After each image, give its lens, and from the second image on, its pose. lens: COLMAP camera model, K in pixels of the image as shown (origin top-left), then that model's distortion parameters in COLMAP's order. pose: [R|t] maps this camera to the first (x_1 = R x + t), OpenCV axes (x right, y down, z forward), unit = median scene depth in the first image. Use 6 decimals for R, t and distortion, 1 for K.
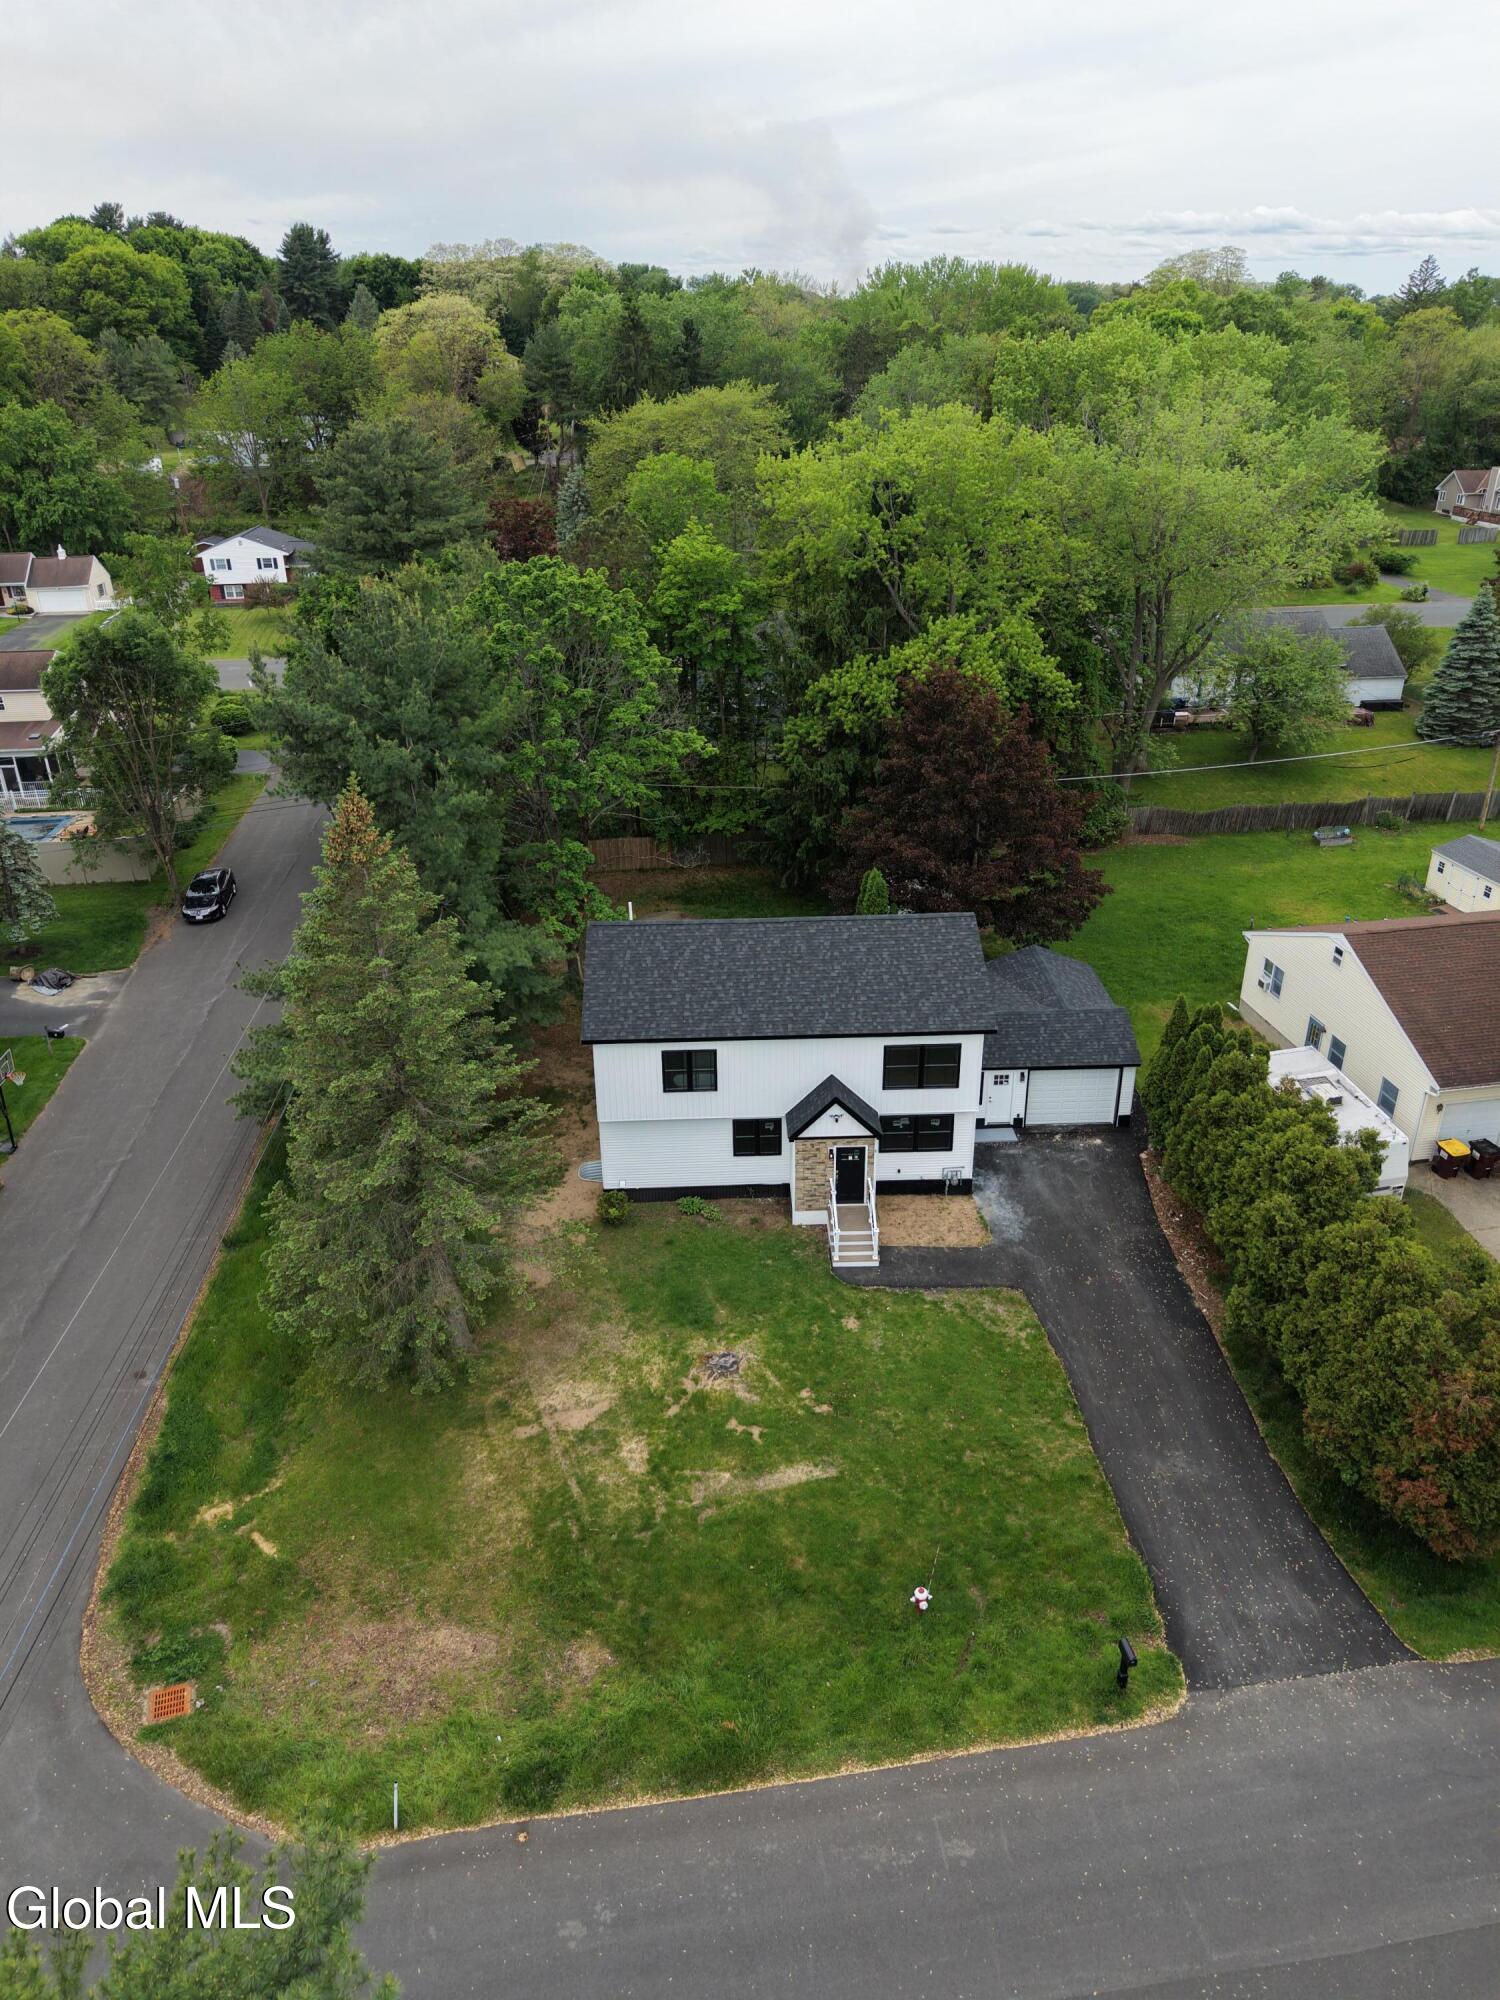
lens RADIAL K [[1352.7, 0, 768.2], [0, 1352.7, 986.6], [0, 0, 1]] dist [0.031965, -0.027295]
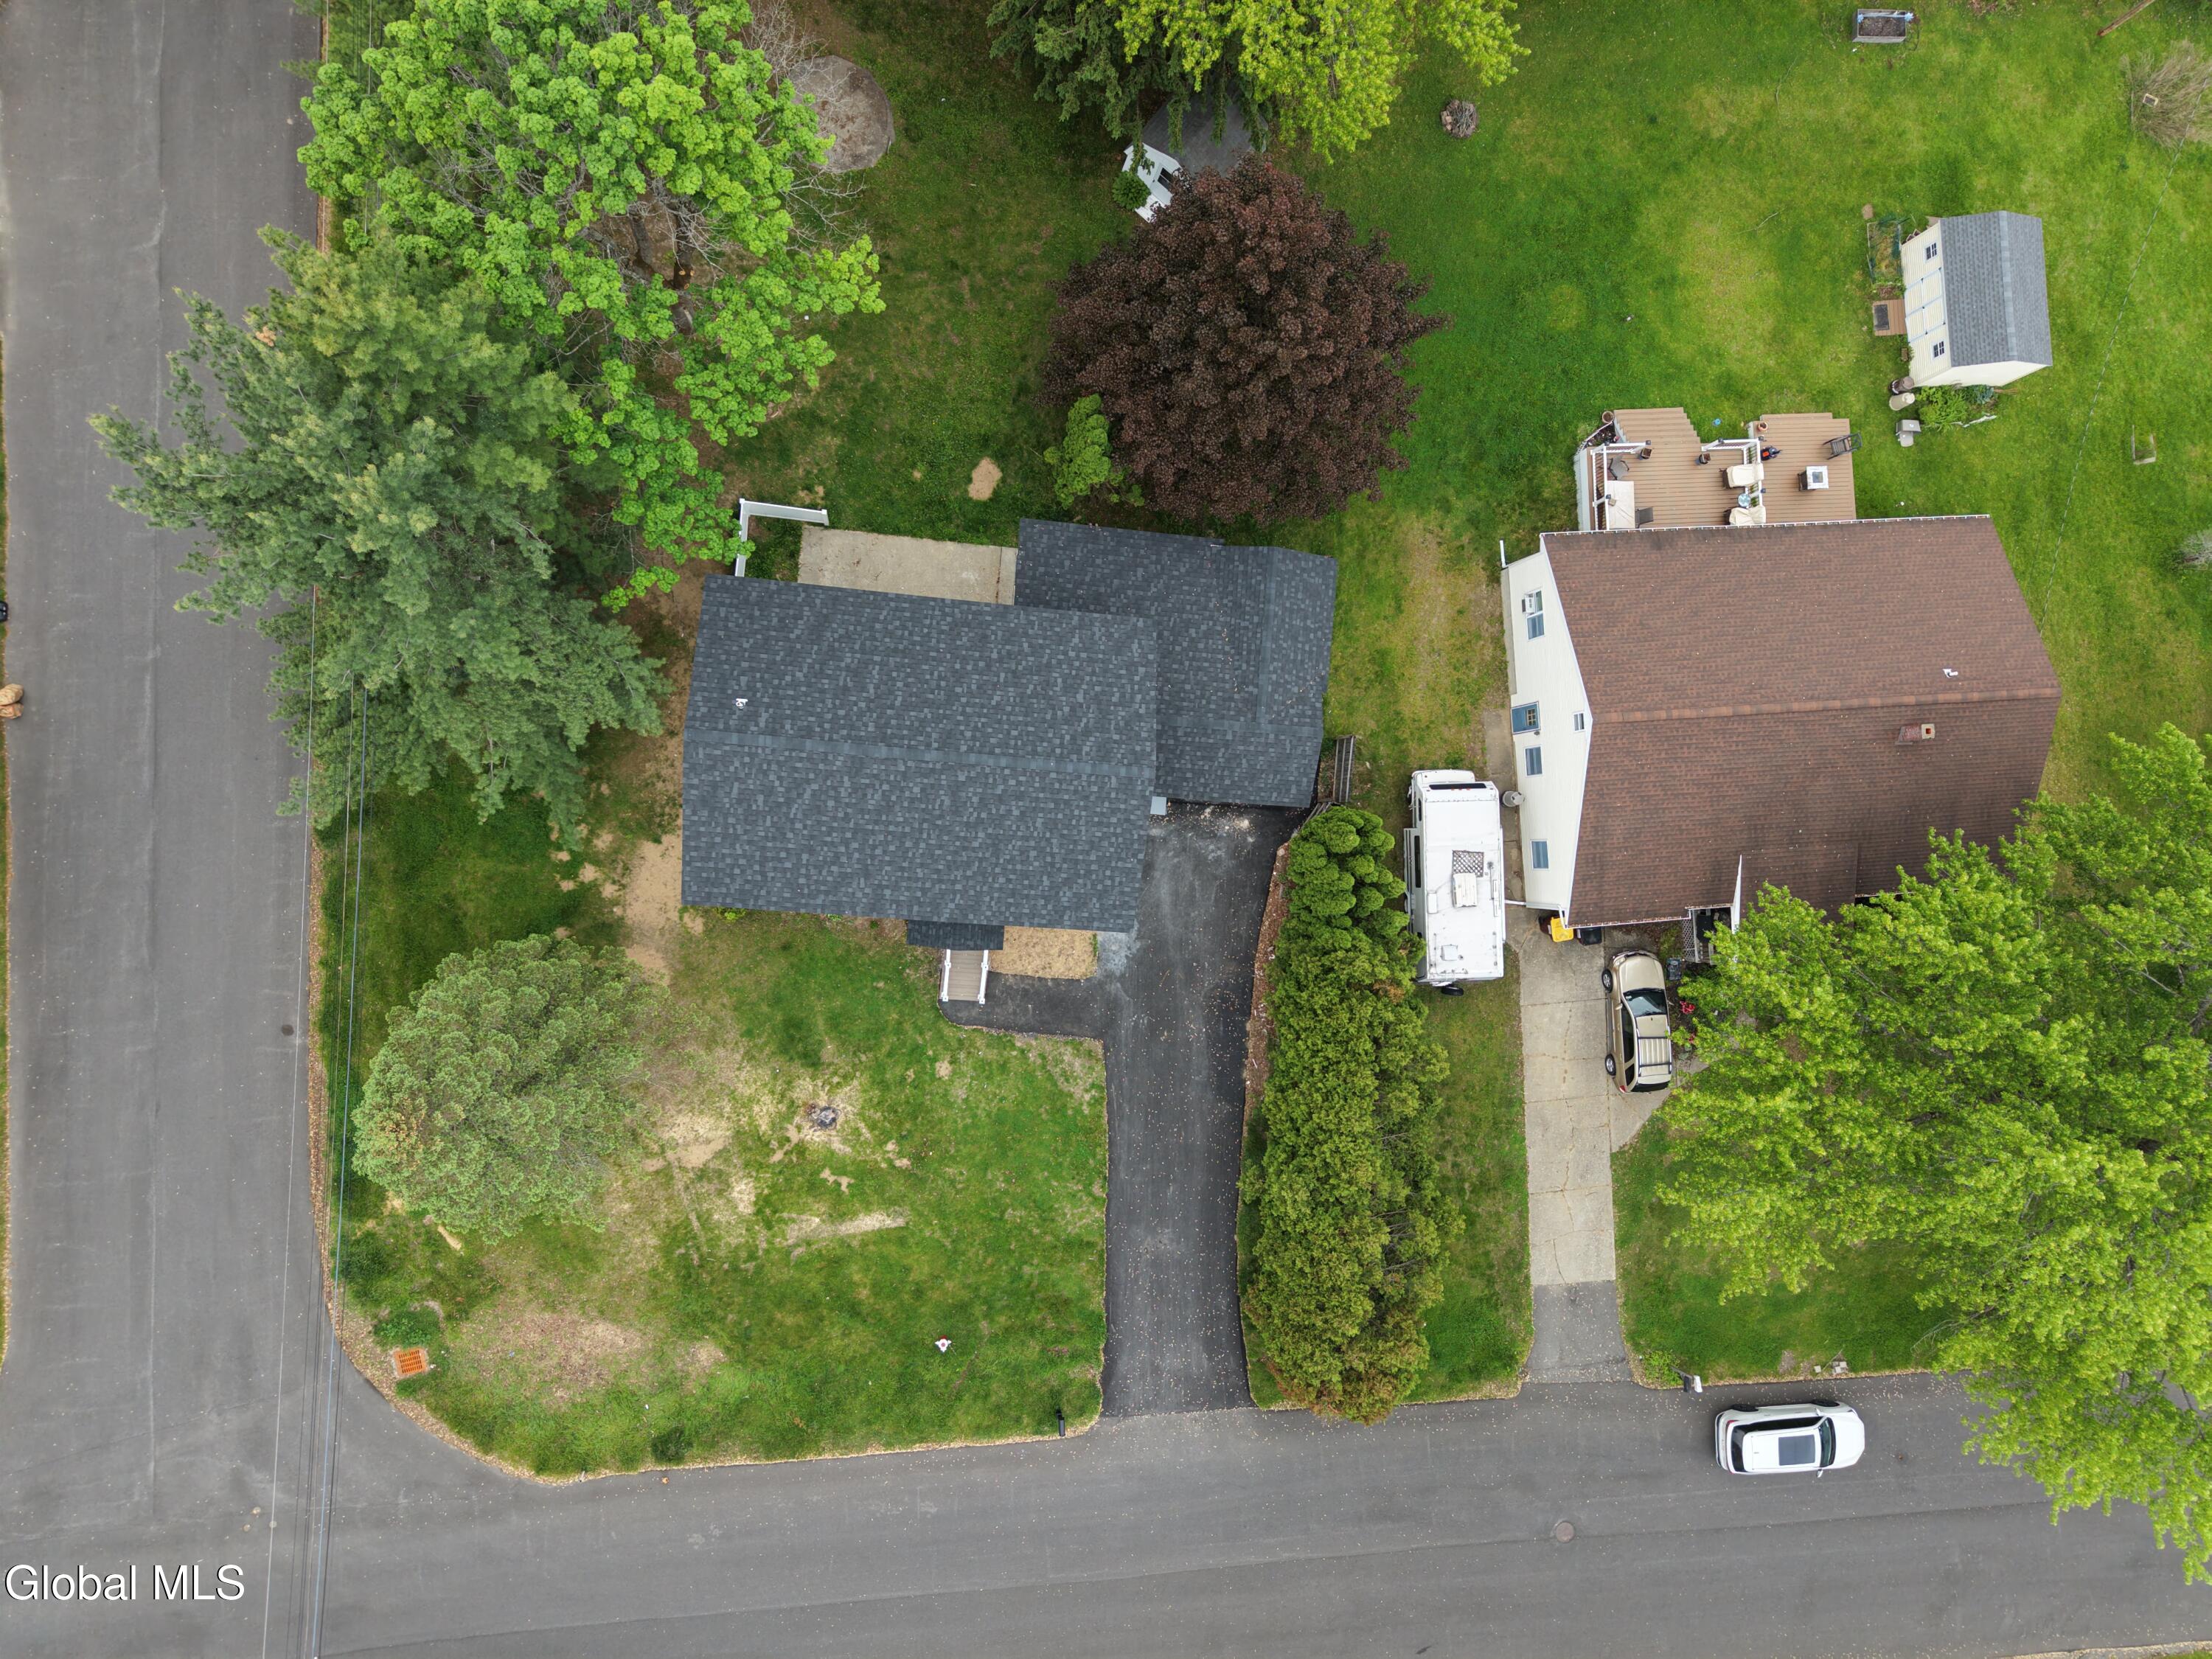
lens RADIAL K [[1496.1, 0, 1128.5], [0, 1496.1, 716.9], [0, 0, 1]] dist [0.031965, -0.027295]
pose [[0.981180, 0.119125, 0.151969, -0.013461], [-0.189305, 0.438273, 0.878681, -1.098377], [0.038069, -0.890913, 0.452576, 0.758086]]
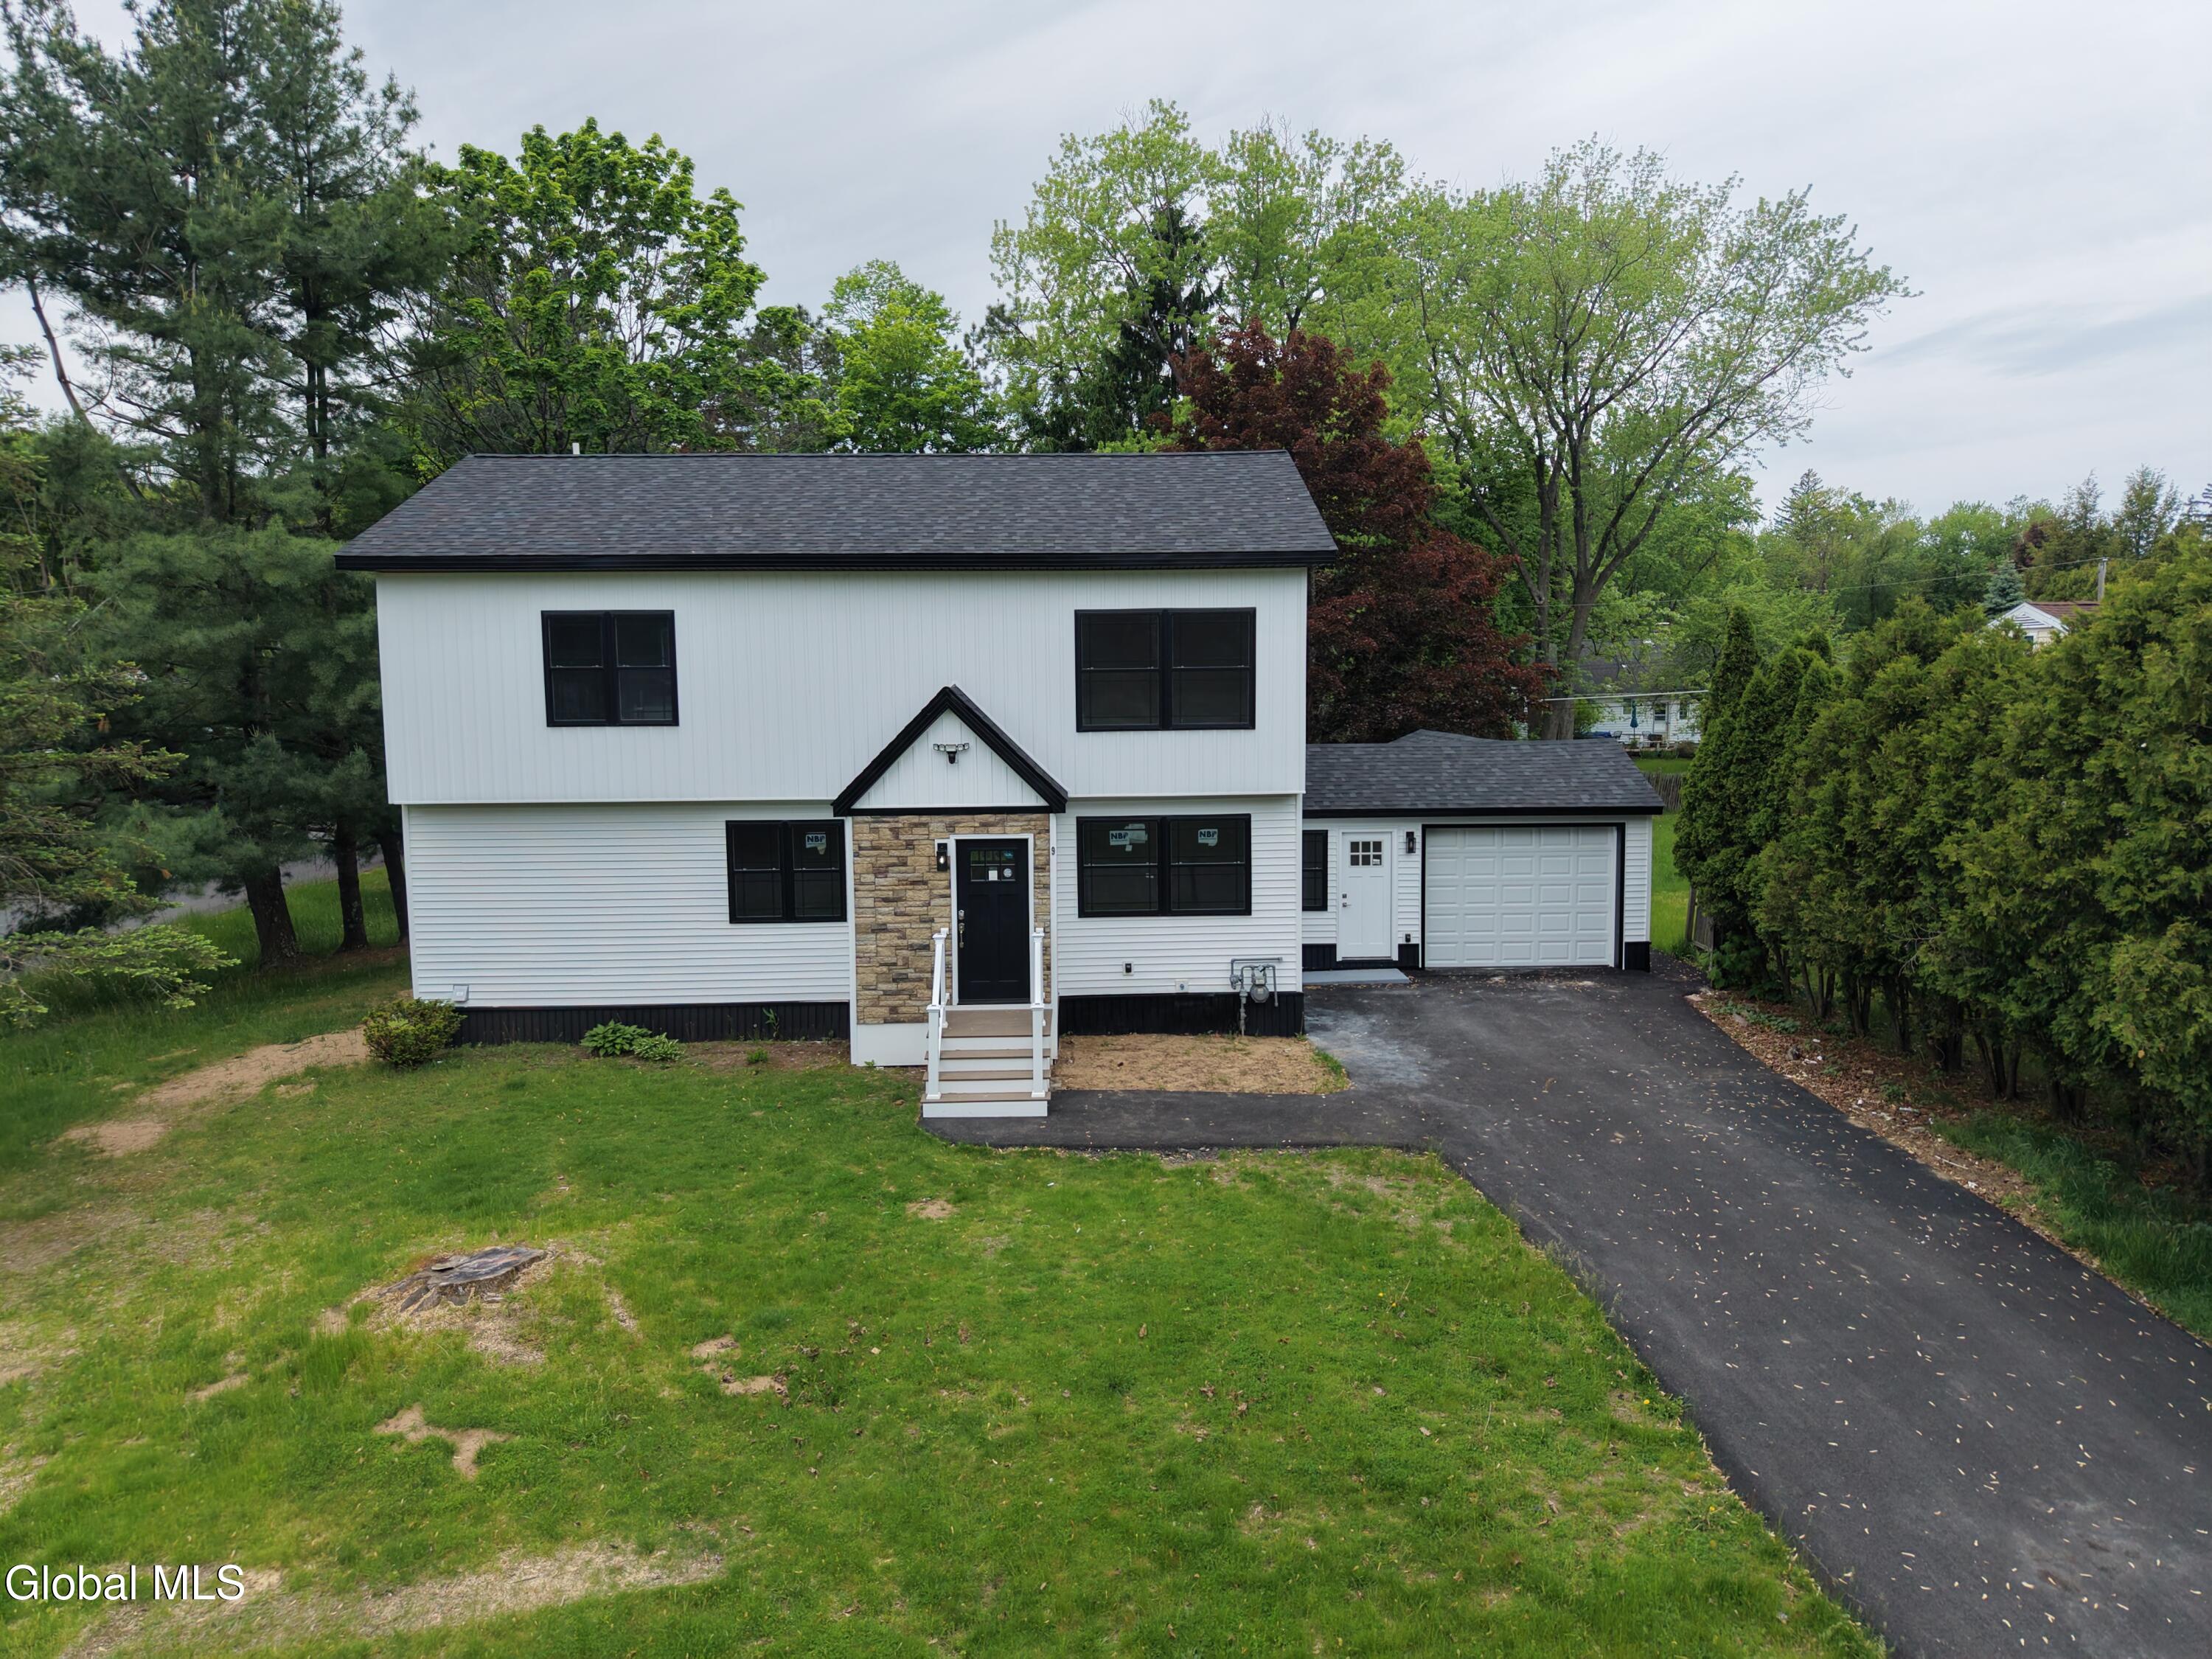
lens RADIAL K [[1496.1, 0, 1117.4], [0, 1496.1, 832.3], [0, 0, 1]] dist [0.031965, -0.027295]
pose [[0.999938, 0.000618, -0.011104, 0.120677], [-0.004355, 0.940480, -0.339822, 0.310808], [0.010233, 0.339849, 0.940424, 0.669118]]
